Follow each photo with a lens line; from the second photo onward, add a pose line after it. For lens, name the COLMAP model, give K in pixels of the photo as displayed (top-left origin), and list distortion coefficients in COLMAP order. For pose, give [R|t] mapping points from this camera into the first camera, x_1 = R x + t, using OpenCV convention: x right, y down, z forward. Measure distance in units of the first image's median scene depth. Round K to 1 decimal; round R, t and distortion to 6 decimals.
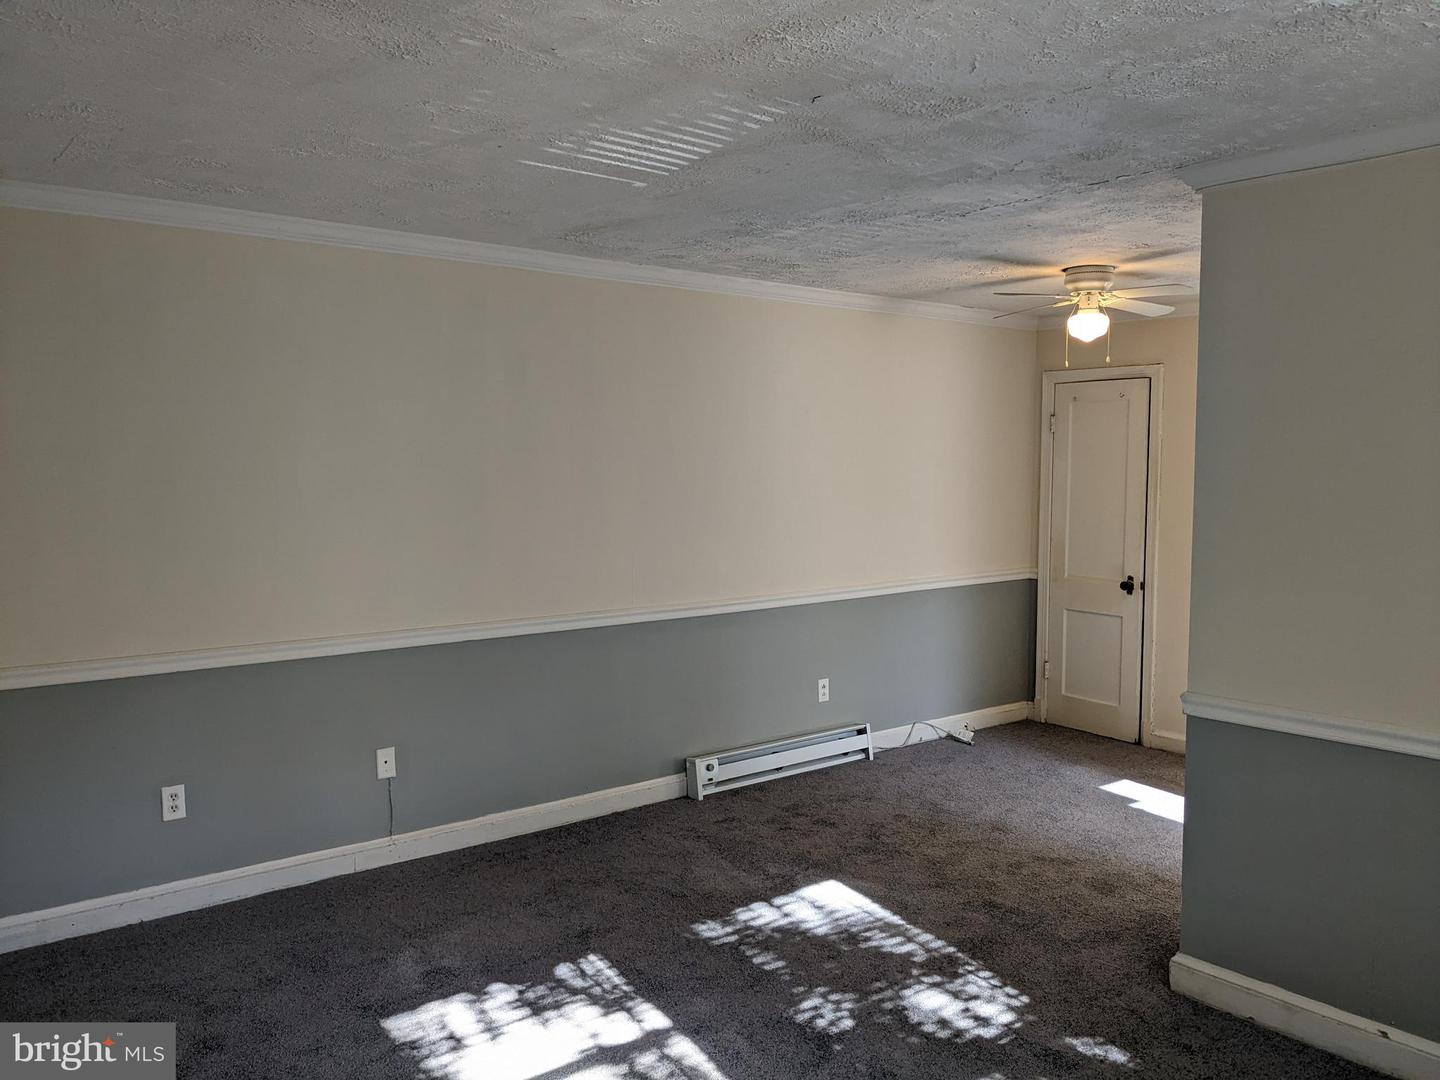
lens RADIAL K [[1143.8, 0, 712.5], [0, 1143.8, 529.2], [0, 0, 1]] dist [0.037842, -0.070436]
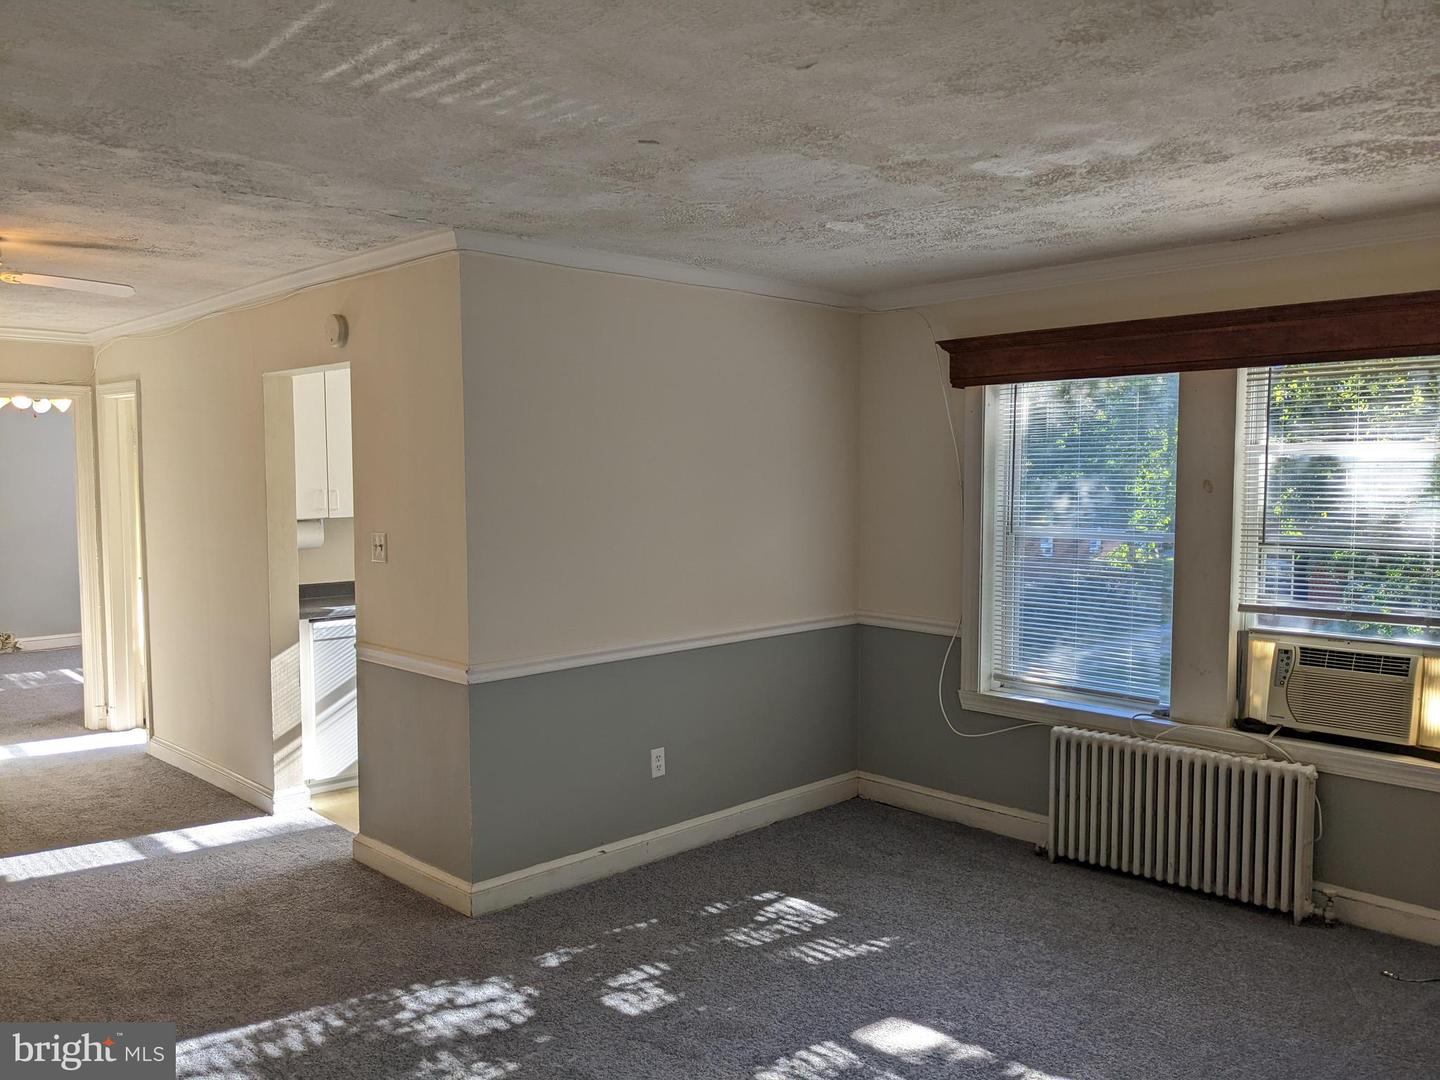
lens RADIAL K [[1143.8, 0, 727.5], [0, 1143.8, 542.0], [0, 0, 1]] dist [0.037842, -0.070436]
pose [[-0.104920, -0.067768, 0.992169, -0.464095], [0.060003, 0.995426, 0.074336, -0.036055], [-0.992669, 0.067332, -0.100374, 0.488556]]
